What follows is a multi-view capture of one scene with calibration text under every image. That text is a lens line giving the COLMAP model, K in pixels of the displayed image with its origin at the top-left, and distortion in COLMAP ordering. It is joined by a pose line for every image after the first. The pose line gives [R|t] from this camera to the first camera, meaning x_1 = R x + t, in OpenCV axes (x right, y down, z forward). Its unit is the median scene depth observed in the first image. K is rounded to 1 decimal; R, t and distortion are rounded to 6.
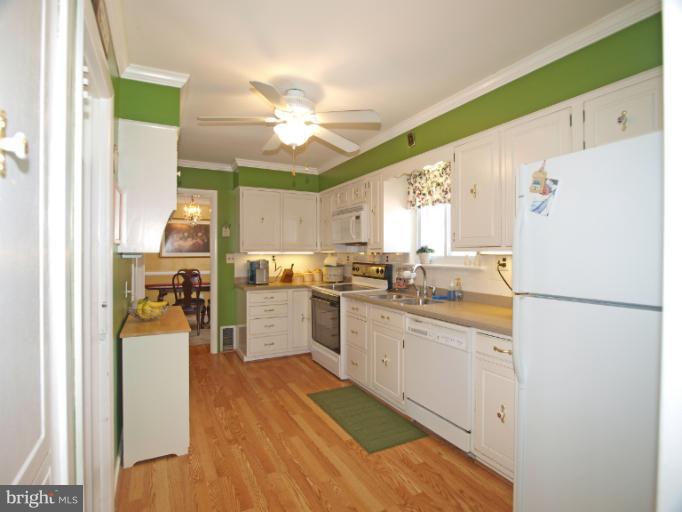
lens RADIAL K [[352.7, 0, 340.7], [0, 352.7, 254.0], [0, 0, 1]] dist [0.001519, 0.000031]
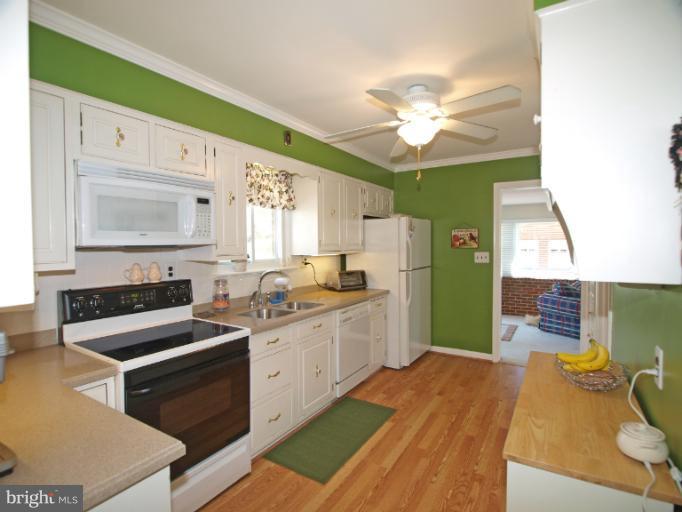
lens RADIAL K [[352.7, 0, 340.6], [0, 352.7, 254.6], [0, 0, 1]] dist [0.001519, 0.000031]
pose [[-0.505879, -0.022098, 0.862321, -0.840038], [0.008505, 0.999495, 0.030603, -0.048499], [-0.862562, 0.022816, -0.505436, 1.653541]]
